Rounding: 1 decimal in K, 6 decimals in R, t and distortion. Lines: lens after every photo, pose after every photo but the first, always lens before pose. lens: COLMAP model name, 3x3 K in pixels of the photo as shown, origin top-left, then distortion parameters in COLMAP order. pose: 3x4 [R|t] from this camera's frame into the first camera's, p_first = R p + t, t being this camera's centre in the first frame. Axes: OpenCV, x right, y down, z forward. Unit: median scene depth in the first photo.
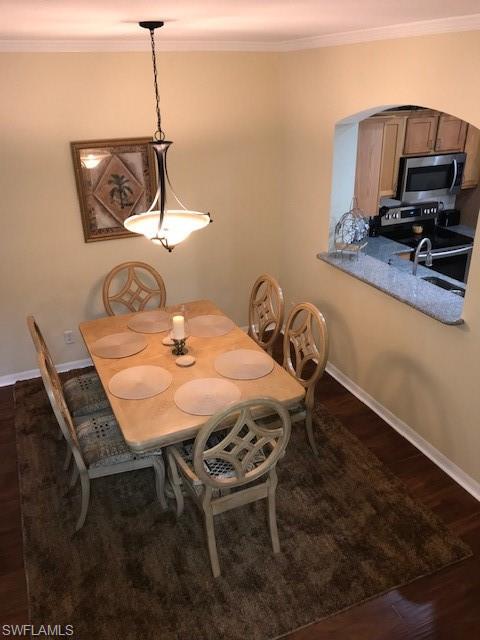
lens RADIAL K [[528.7, 0, 240.0], [0, 528.7, 320.0], [0, 0, 1]] dist [0.022278, -0.007153]
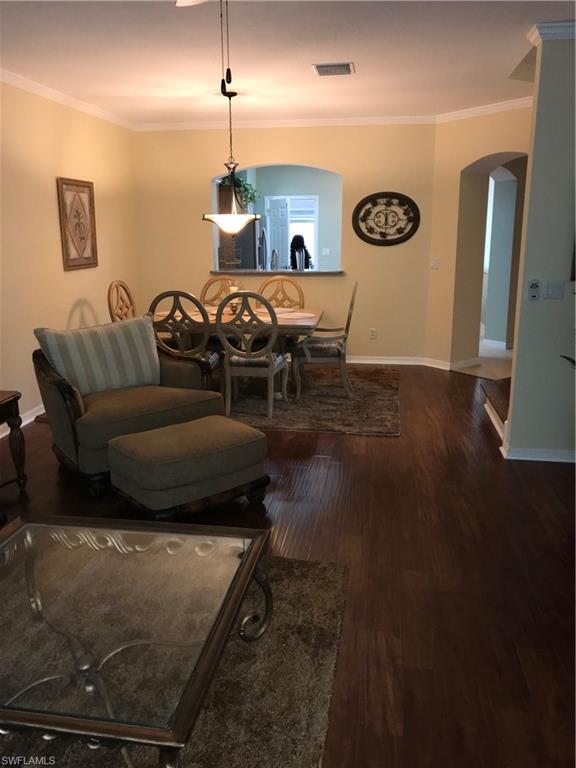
lens RADIAL K [[634.5, 0, 288.0], [0, 634.5, 384.0], [0, 0, 1]] dist [0.022278, -0.007153]
pose [[0.546437, -0.189518, 0.815776, -1.237982], [0.344358, 0.938754, -0.012576, 0.262622], [-0.763430, 0.287791, 0.578232, -0.032837]]
